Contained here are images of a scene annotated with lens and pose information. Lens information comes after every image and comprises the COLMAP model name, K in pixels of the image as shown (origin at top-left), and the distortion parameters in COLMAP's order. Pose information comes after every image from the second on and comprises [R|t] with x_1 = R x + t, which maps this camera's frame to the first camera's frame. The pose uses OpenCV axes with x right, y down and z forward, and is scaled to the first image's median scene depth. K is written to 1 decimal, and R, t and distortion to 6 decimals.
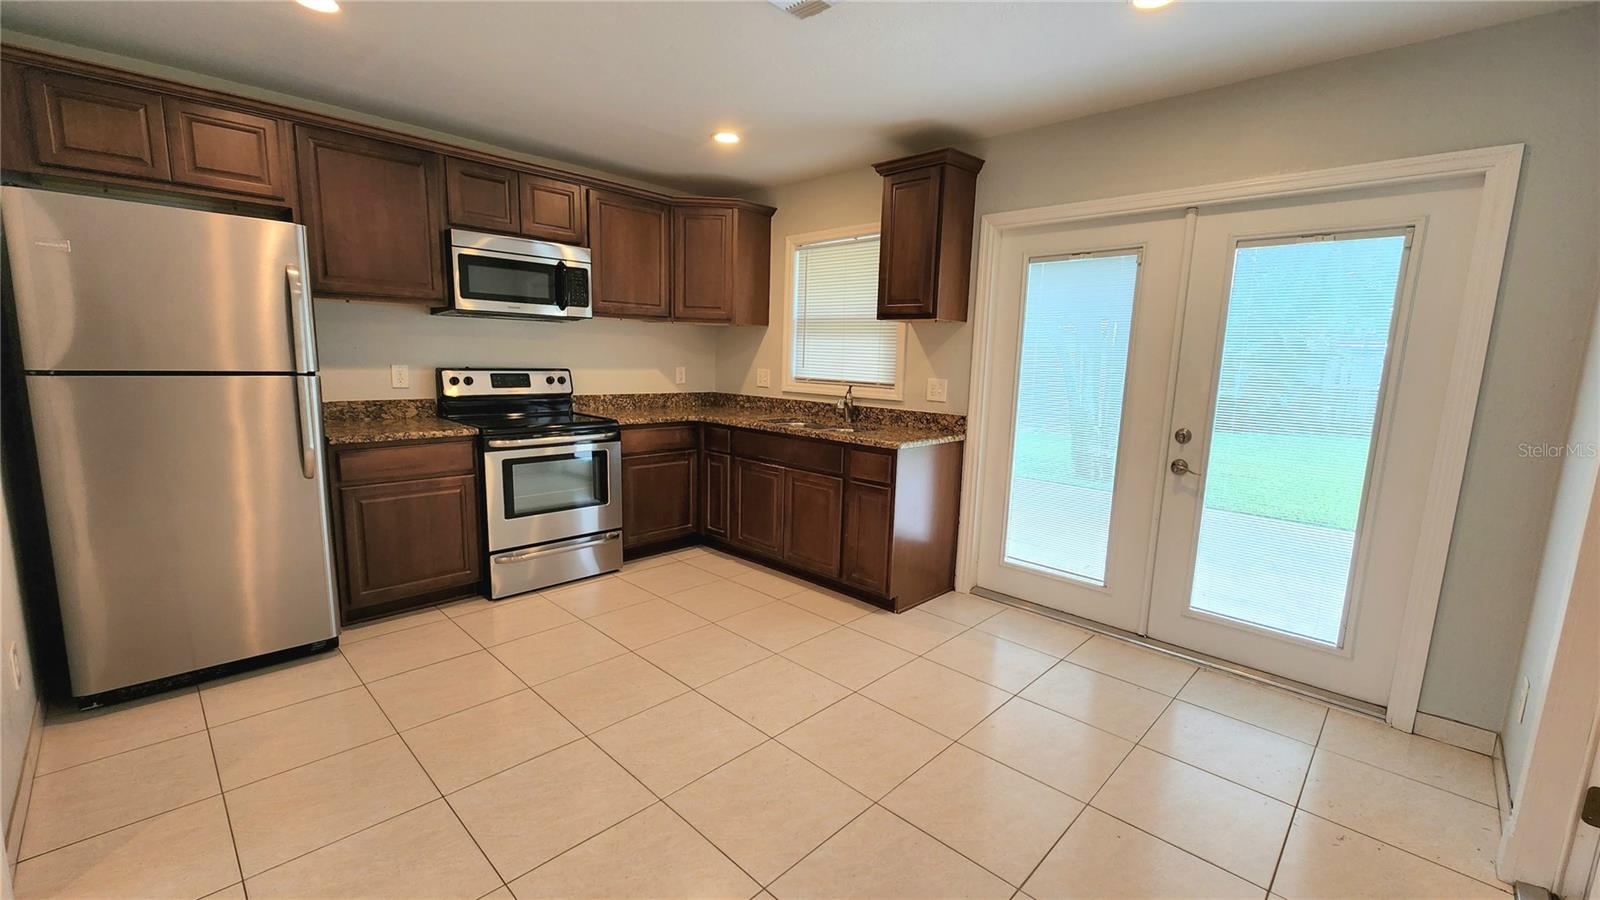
lens RADIAL K [[652.7, 0, 804.4], [0, 652.7, 461.0], [0, 0, 1]] dist [0.001260, -0.000124]
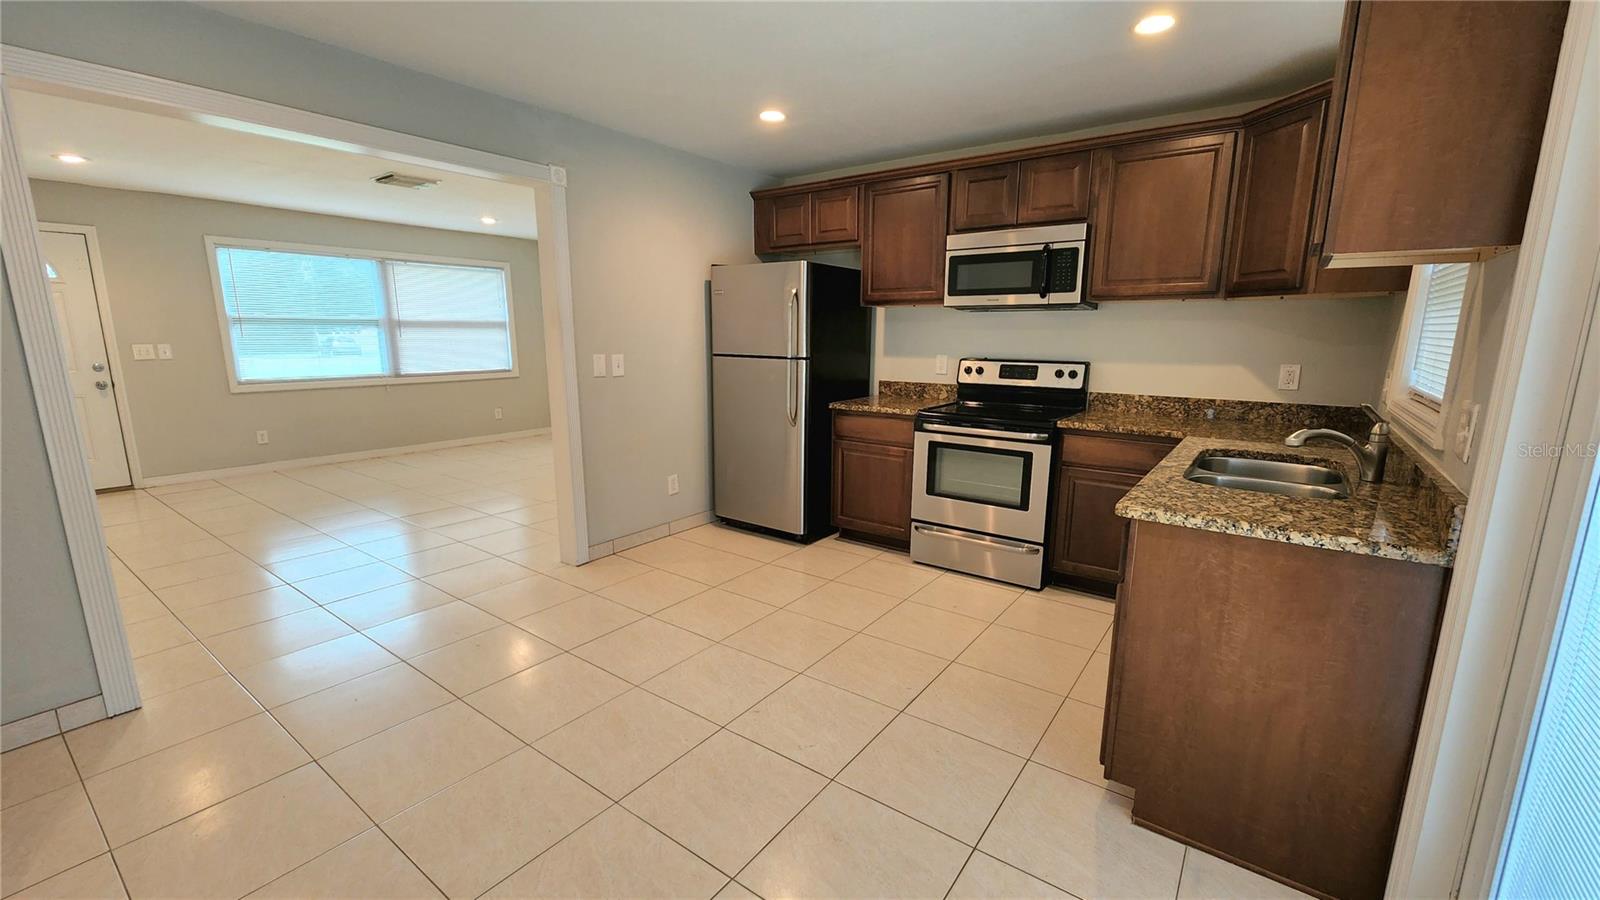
lens RADIAL K [[652.7, 0, 804.4], [0, 652.7, 461.0], [0, 0, 1]] dist [0.001260, -0.000124]
pose [[0.137516, 0.164530, -0.976739, 0.537430], [-0.161321, 0.976661, 0.141804, -0.082301], [0.977274, 0.138068, 0.160849, 0.557859]]
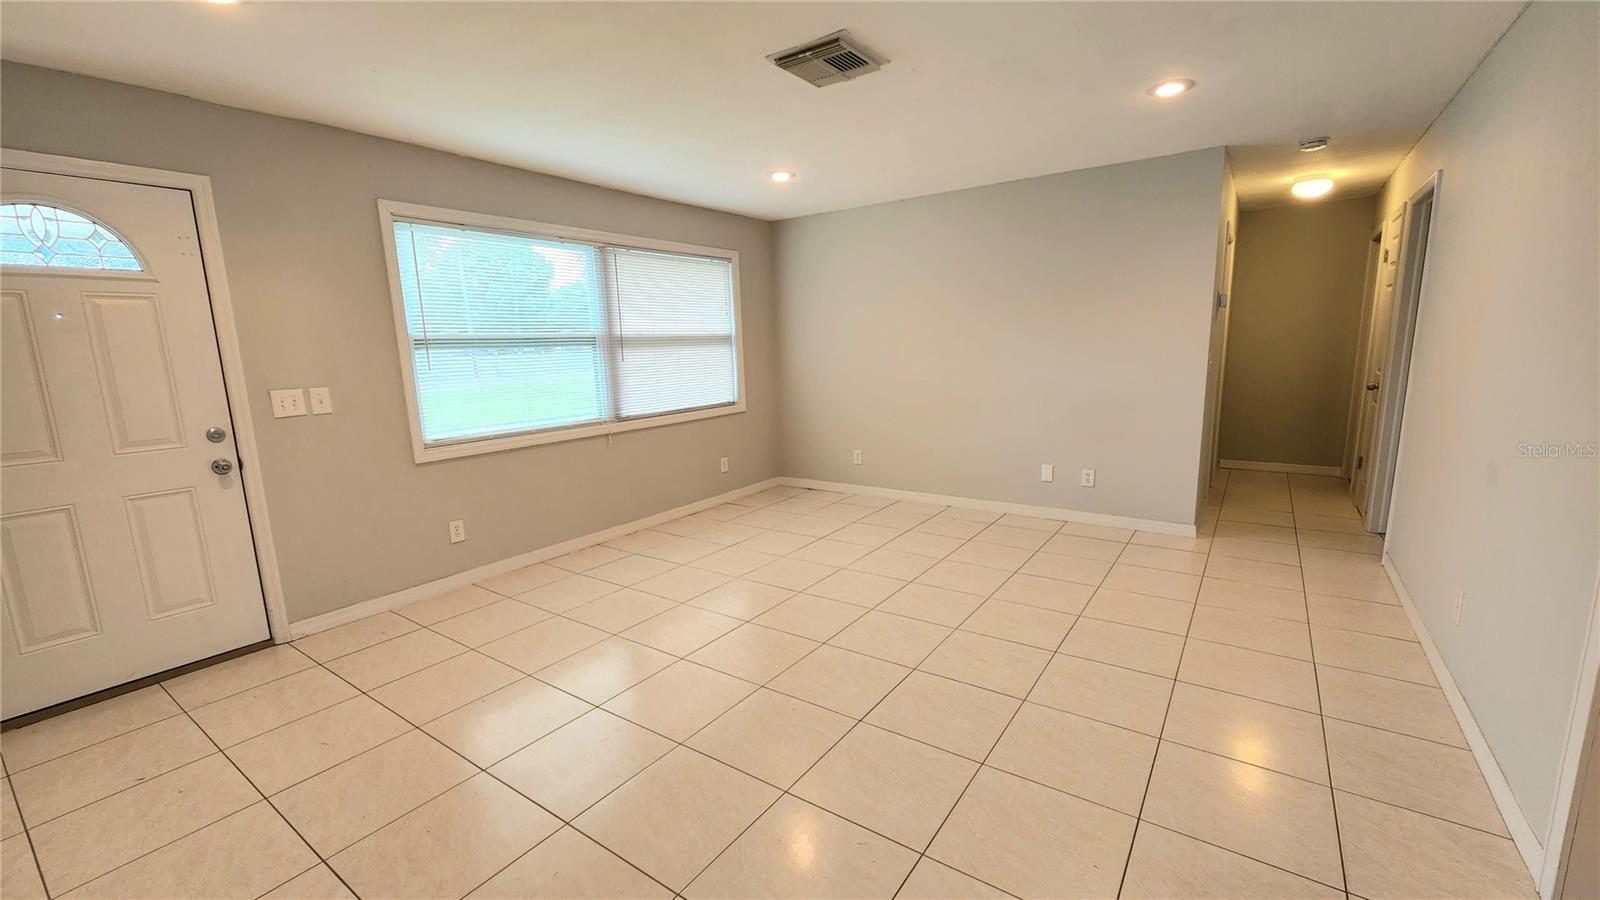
lens RADIAL K [[652.7, 0, 804.4], [0, 652.7, 461.0], [0, 0, 1]] dist [0.001260, -0.000124]
pose [[0.220617, 0.134440, -0.966051, 0.356505], [-0.118738, 0.986790, 0.110210, -0.054193], [0.968106, 0.090392, 0.233666, 0.357243]]
